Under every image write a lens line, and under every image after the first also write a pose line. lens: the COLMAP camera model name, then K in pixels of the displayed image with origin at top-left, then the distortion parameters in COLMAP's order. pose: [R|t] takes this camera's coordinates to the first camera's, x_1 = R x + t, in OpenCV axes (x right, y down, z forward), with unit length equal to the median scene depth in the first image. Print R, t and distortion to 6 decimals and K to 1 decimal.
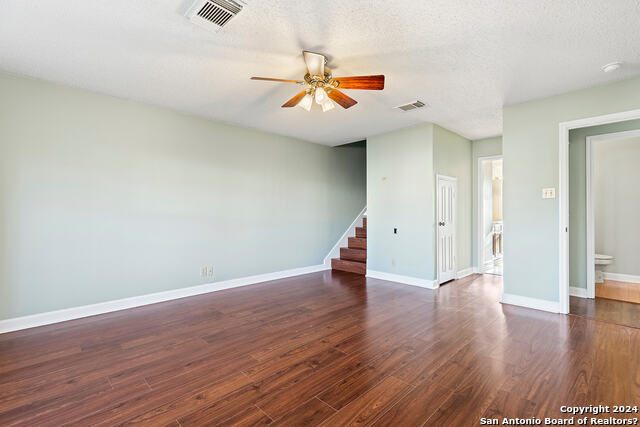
lens RADIAL K [[293.4, 0, 320.0], [0, 293.4, 213.5], [0, 0, 1]] dist [0.000695, 0.000174]
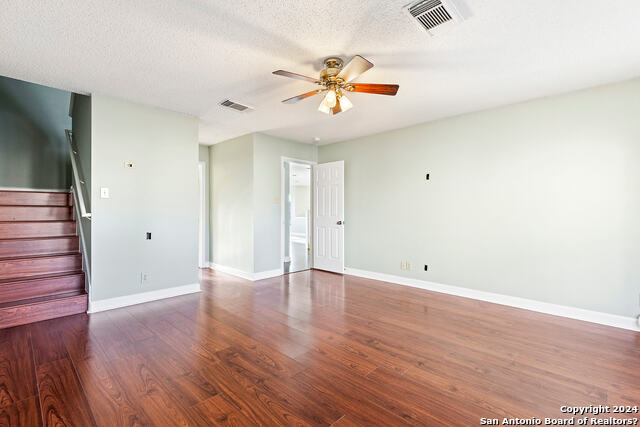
lens RADIAL K [[293.4, 0, 320.0], [0, 293.4, 213.5], [0, 0, 1]] dist [0.000695, 0.000174]
pose [[-0.015970, -0.006267, 0.999853, -0.796158], [0.002415, 0.999977, 0.006306, -0.007387], [-0.999870, 0.002515, -0.015955, 0.819426]]
